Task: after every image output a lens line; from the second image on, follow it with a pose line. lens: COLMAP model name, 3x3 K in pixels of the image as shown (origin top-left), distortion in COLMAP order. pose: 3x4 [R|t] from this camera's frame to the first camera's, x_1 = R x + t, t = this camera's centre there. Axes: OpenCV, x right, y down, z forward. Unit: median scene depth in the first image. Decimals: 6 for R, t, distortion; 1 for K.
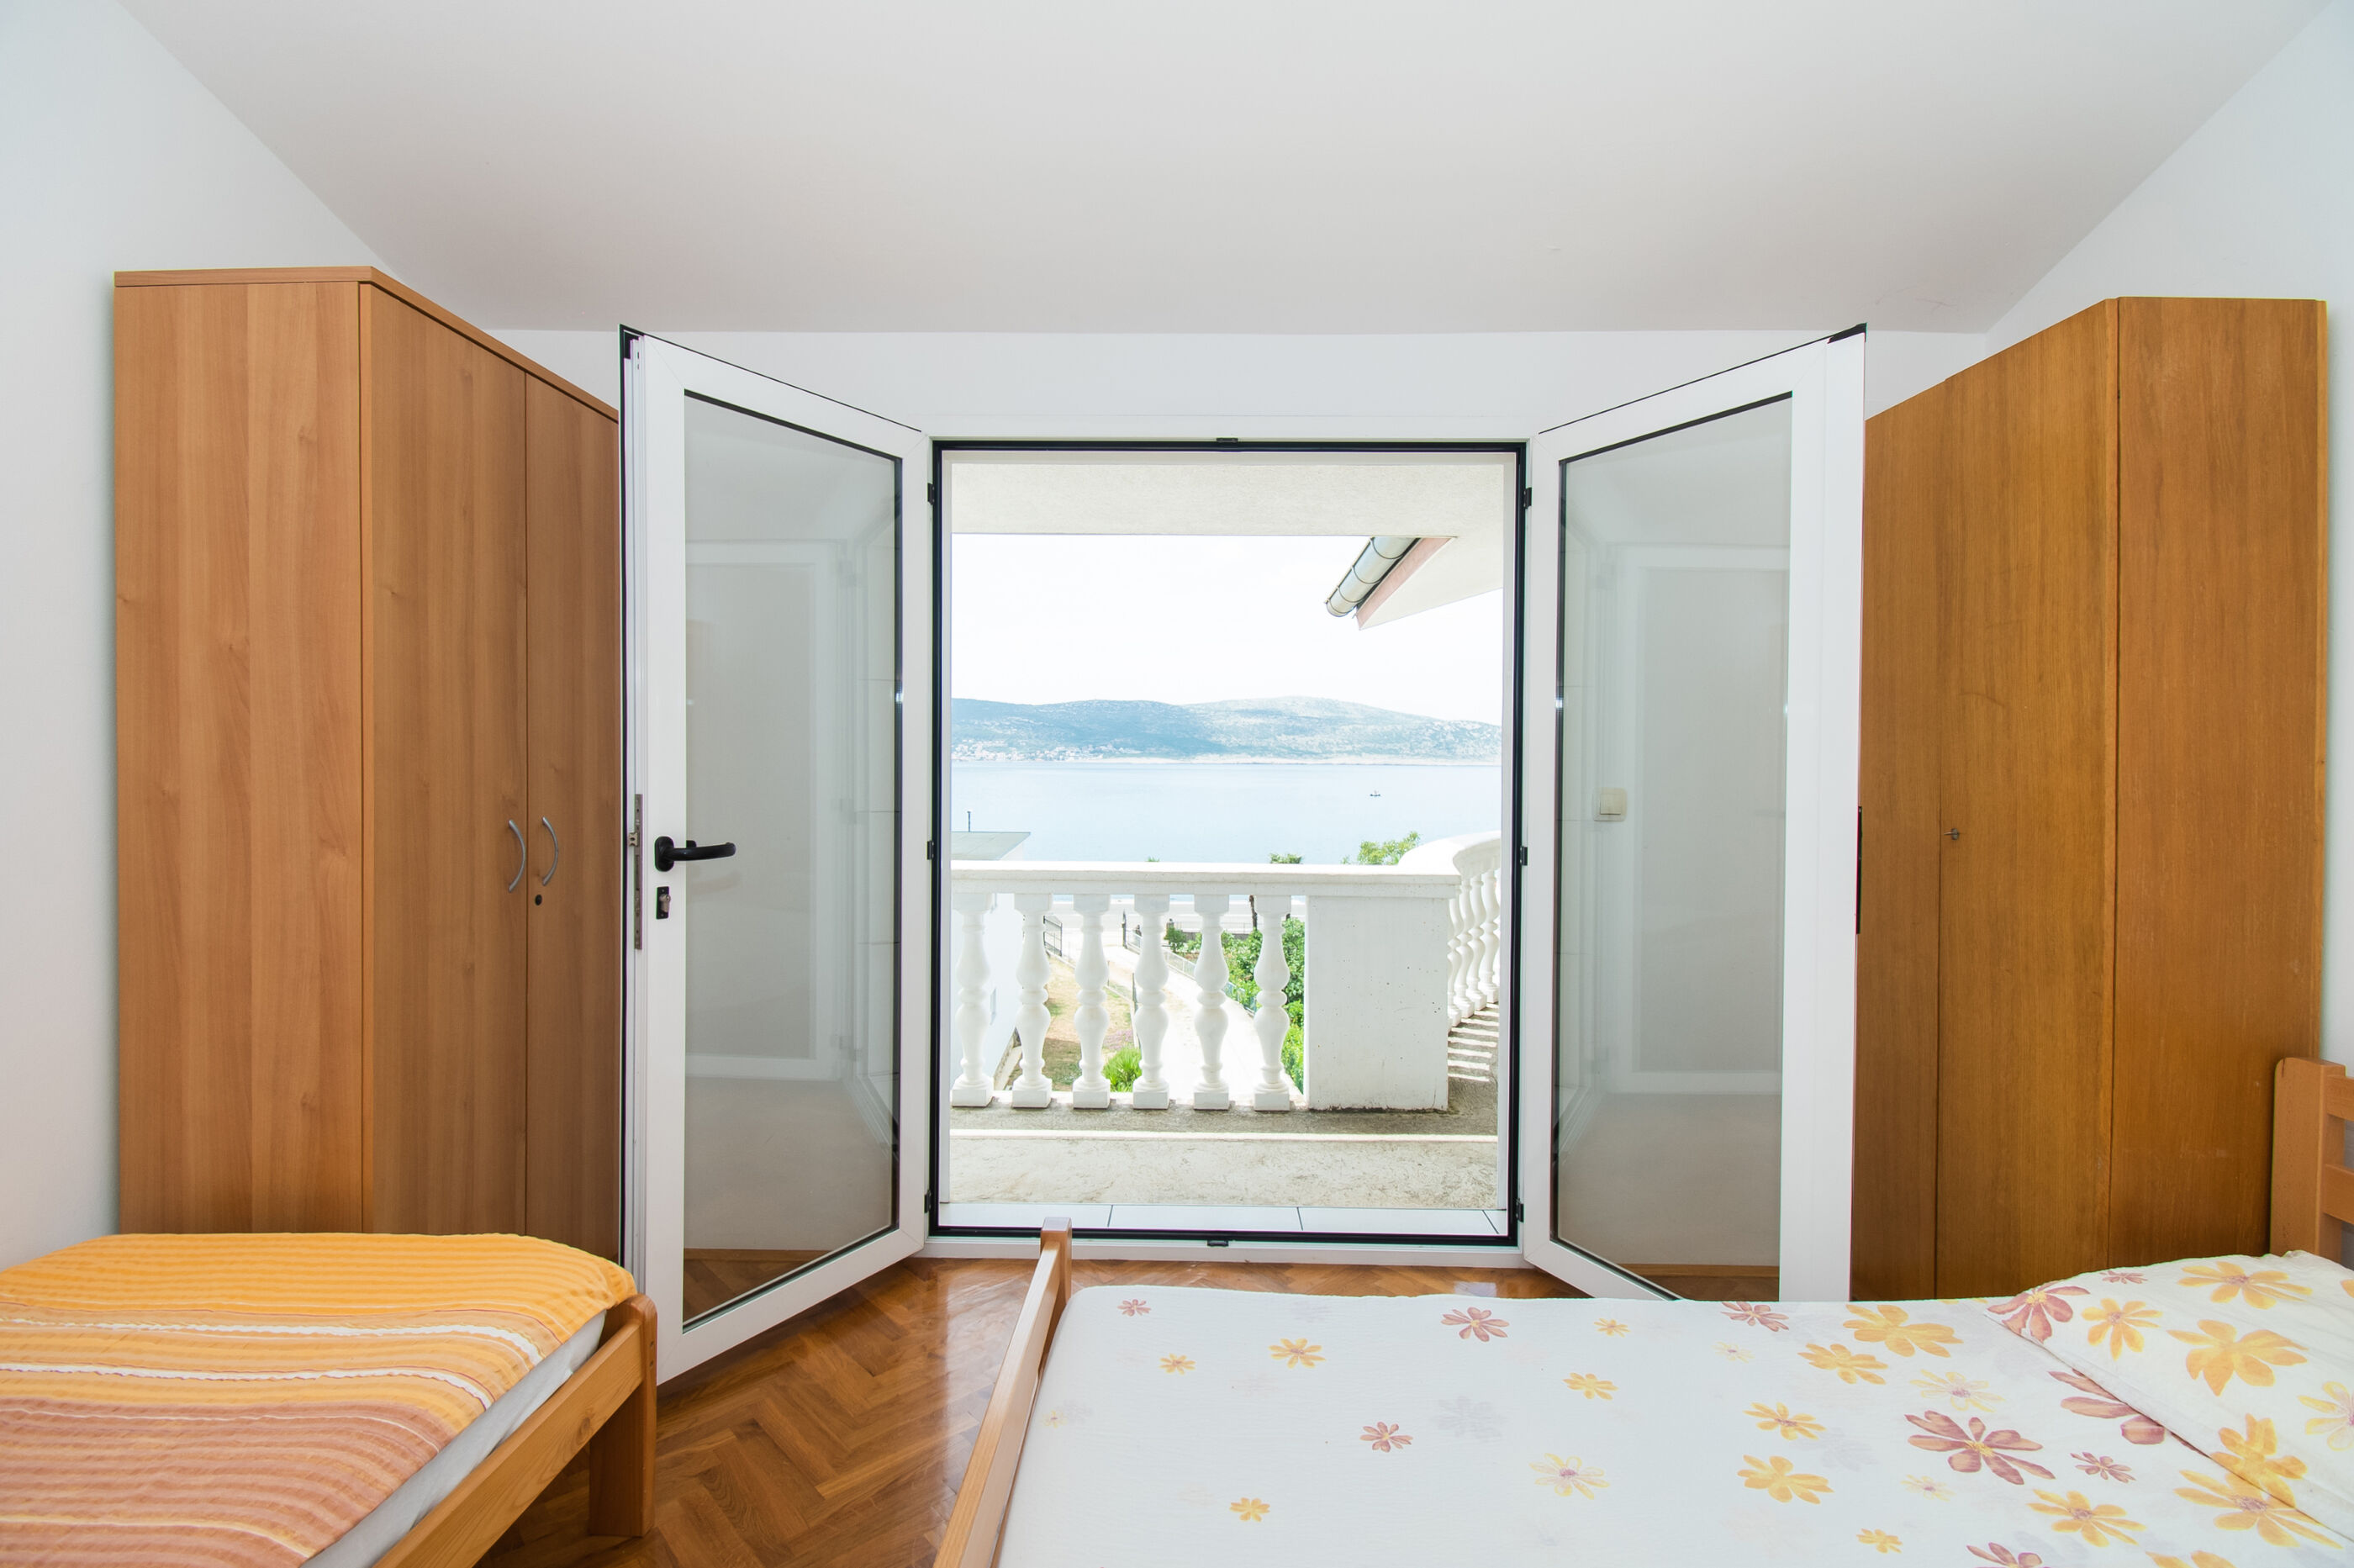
lens RADIAL K [[1087.0, 0, 1177.0], [0, 1087.0, 784.0], [0, 0, 1]] dist [0.013747, -0.020712]
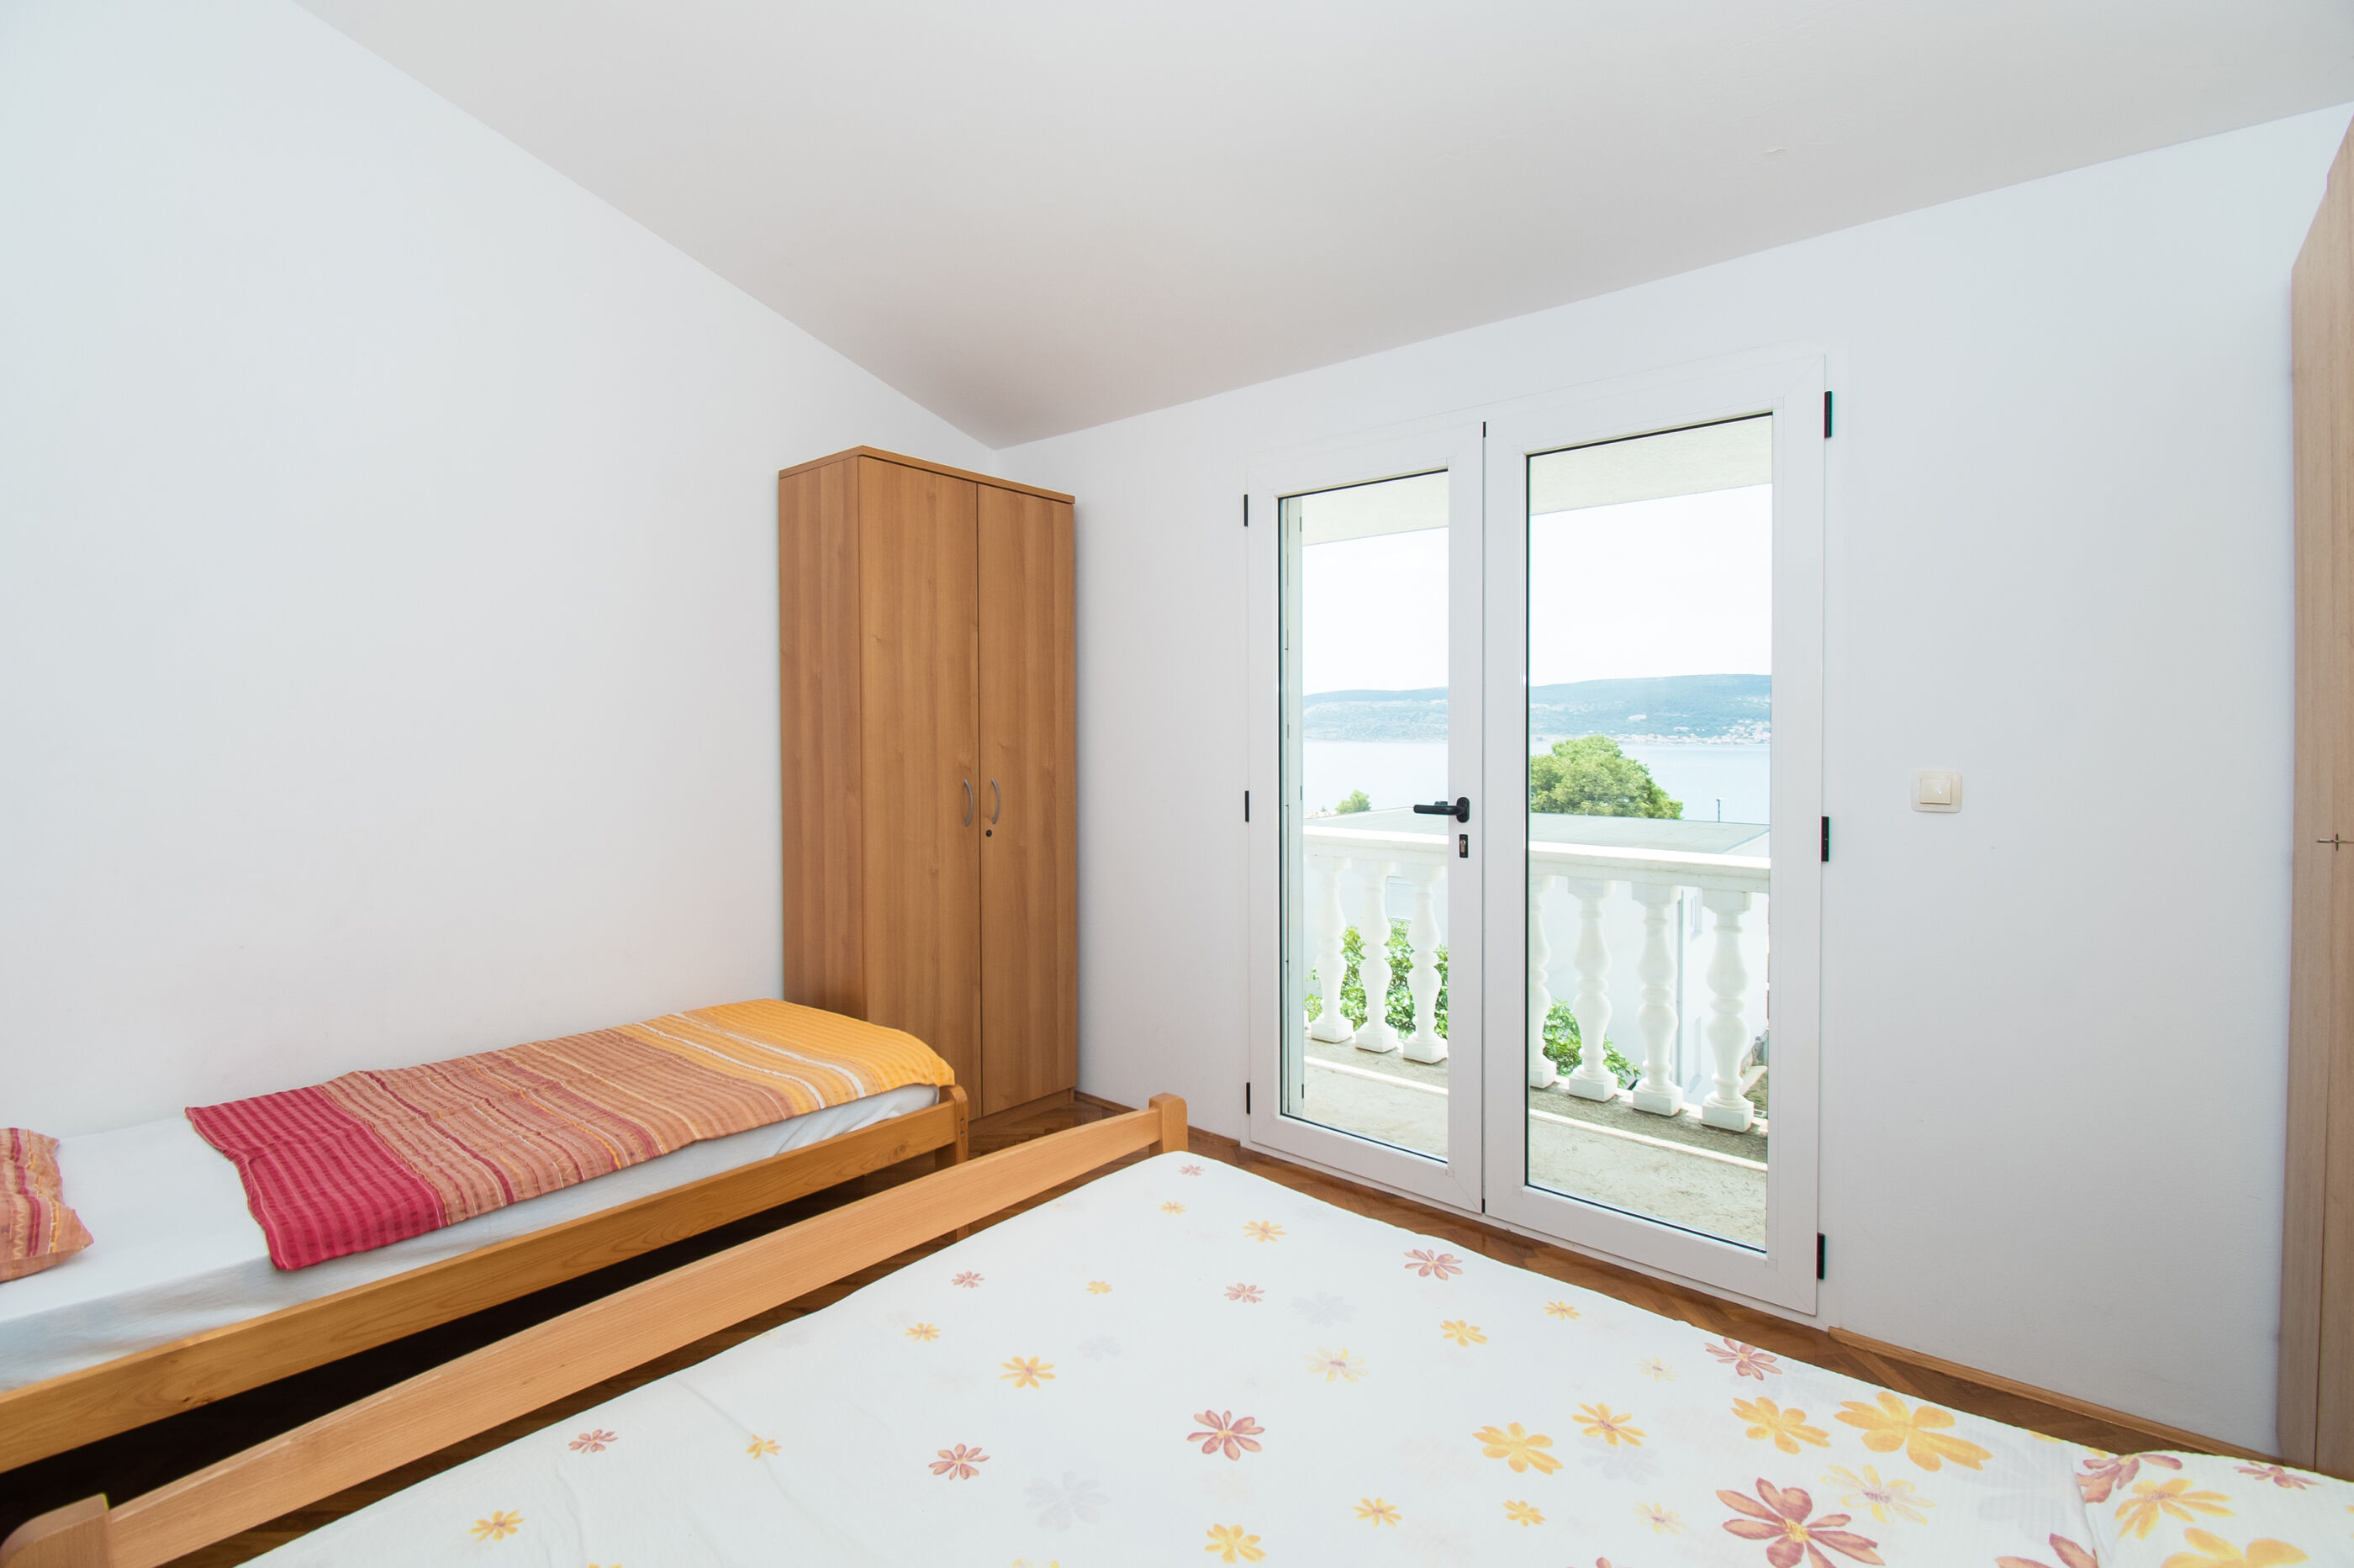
lens RADIAL K [[1056.8, 0, 1108.2], [0, 1056.8, 775.9], [0, 0, 1]] dist [0.019543, -0.017835]
pose [[0.757914, 0.019261, -0.652070, 0.608988], [-0.013420, 0.999813, 0.013935, 0.006308], [0.652216, -0.001811, 0.758031, 0.004353]]
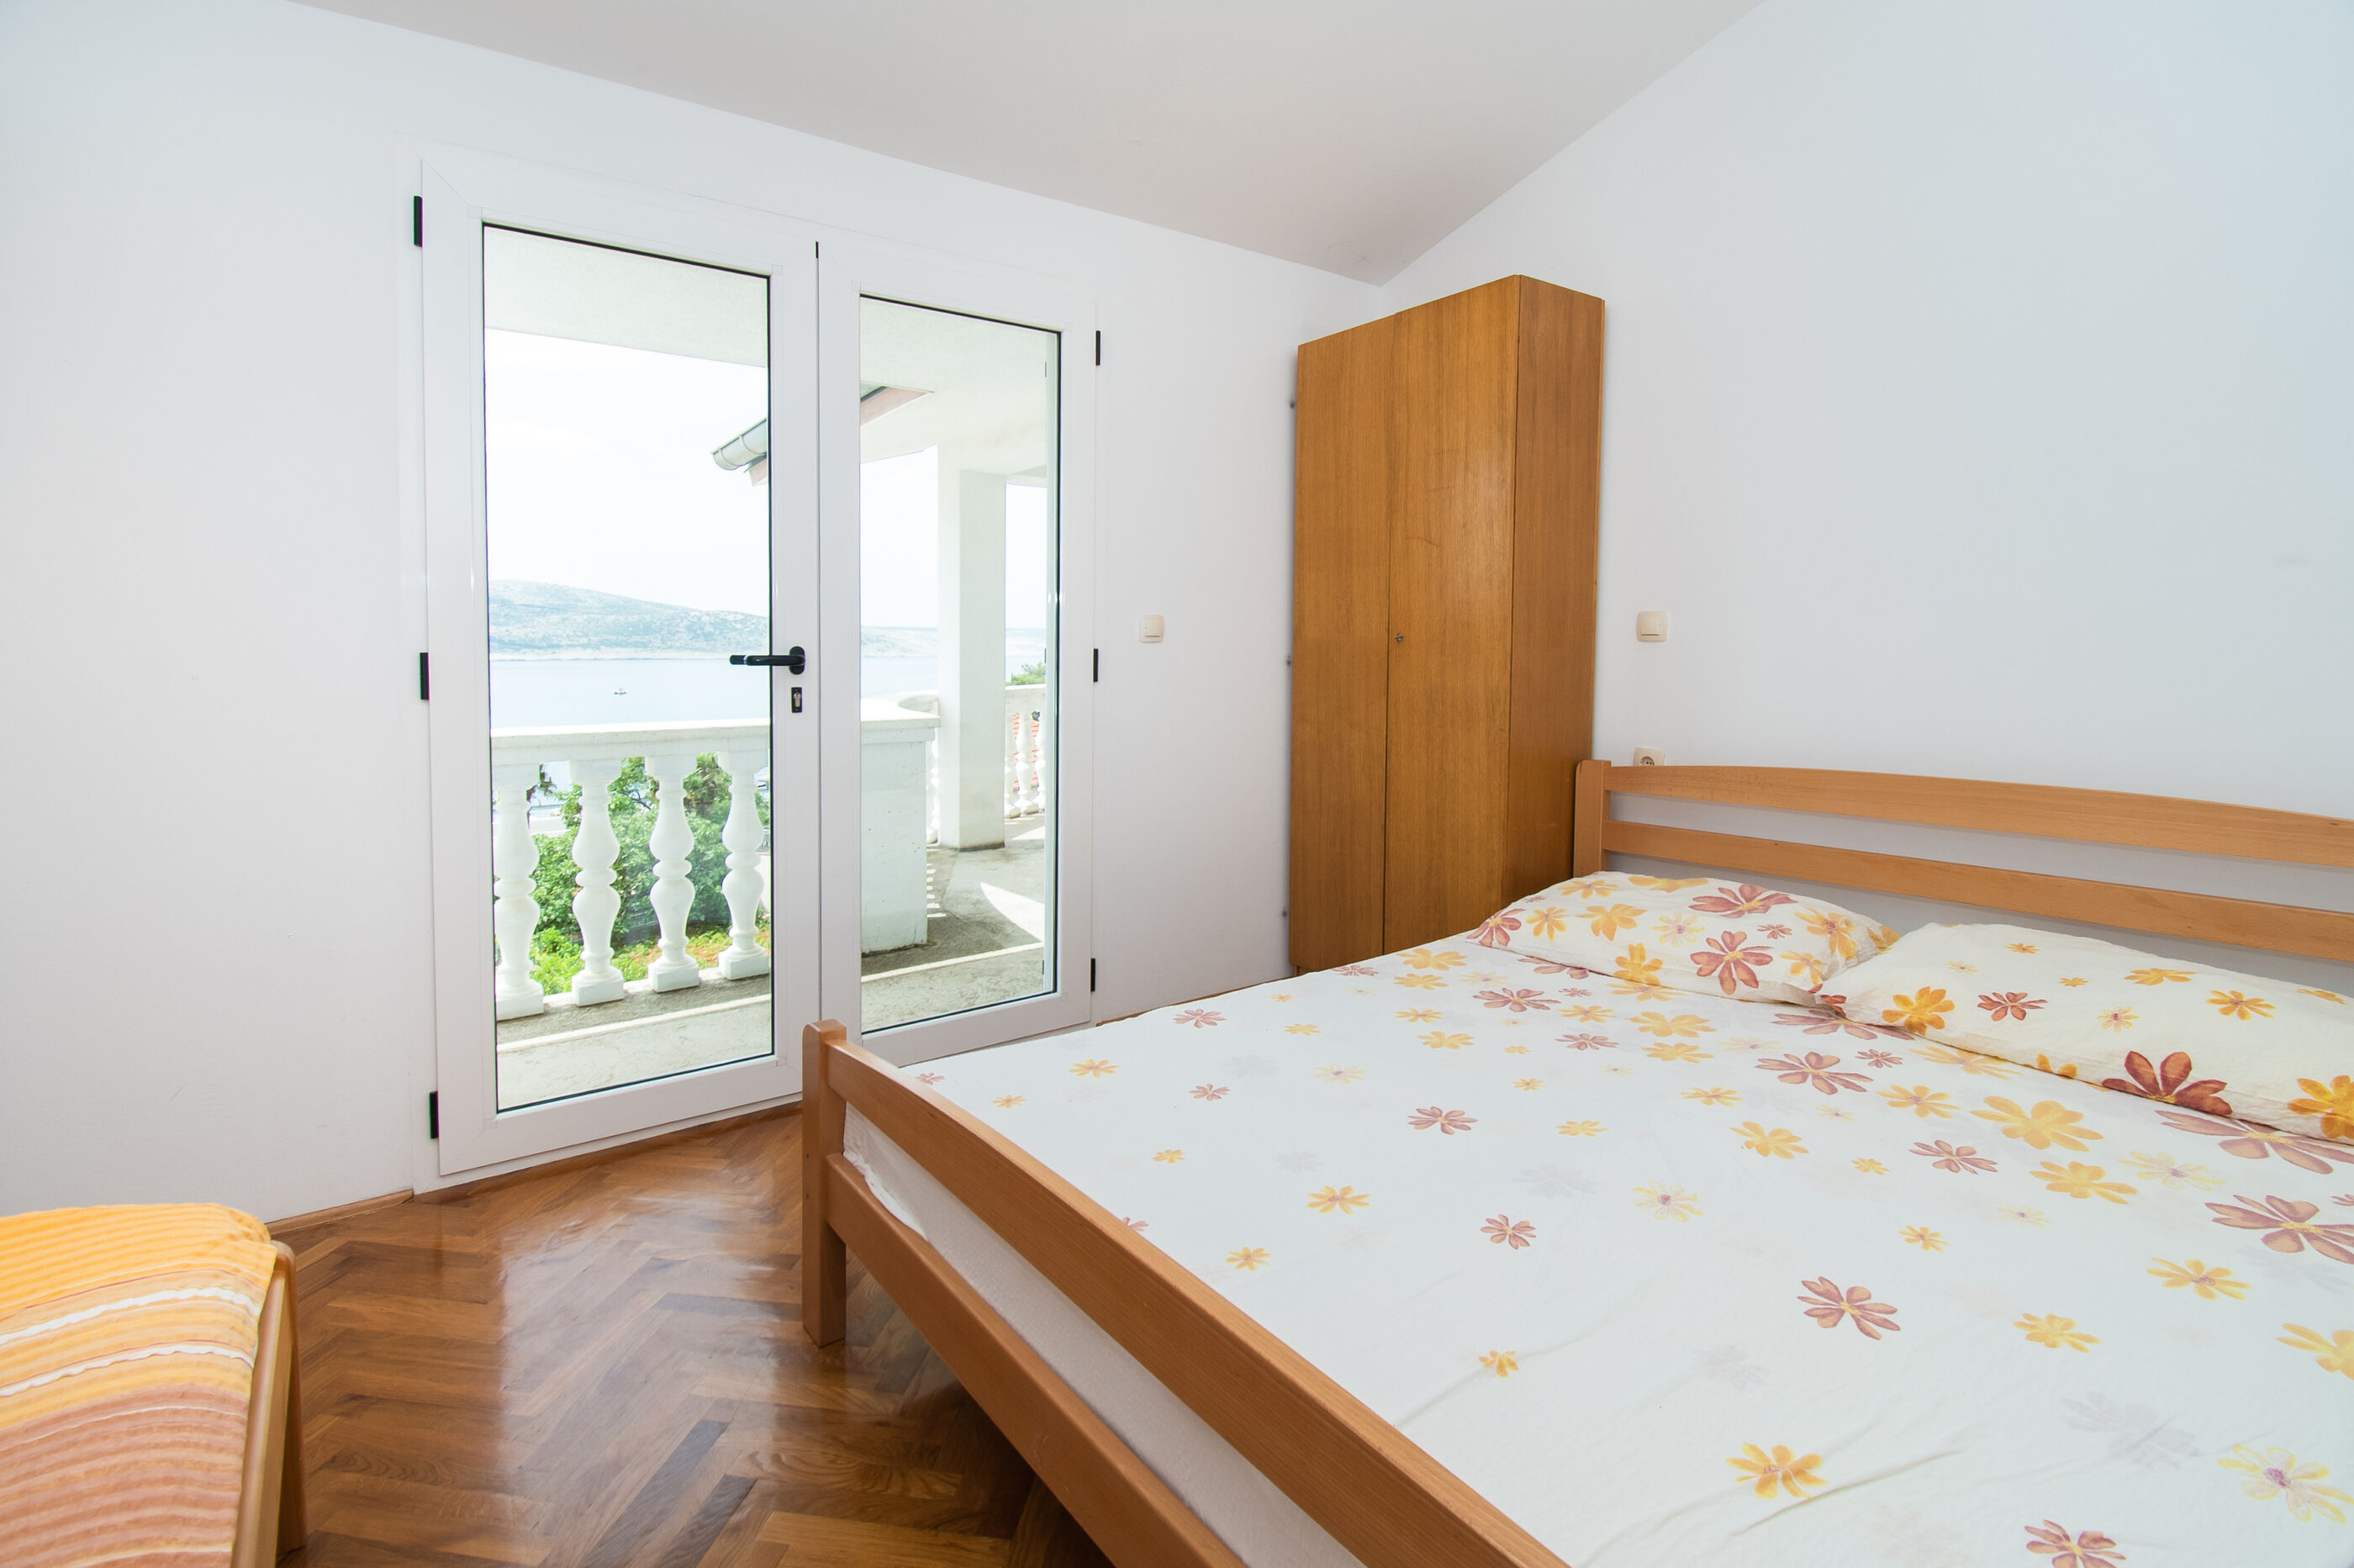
lens RADIAL K [[1089.2, 0, 1187.0], [0, 1089.2, 720.5], [0, 0, 1]] dist [0.005259, -0.000785]
pose [[0.792298, -0.045055, 0.608468, -0.410941], [0.020120, 0.998657, 0.047748, 0.086037], [-0.609802, -0.025588, 0.792140, 0.033729]]
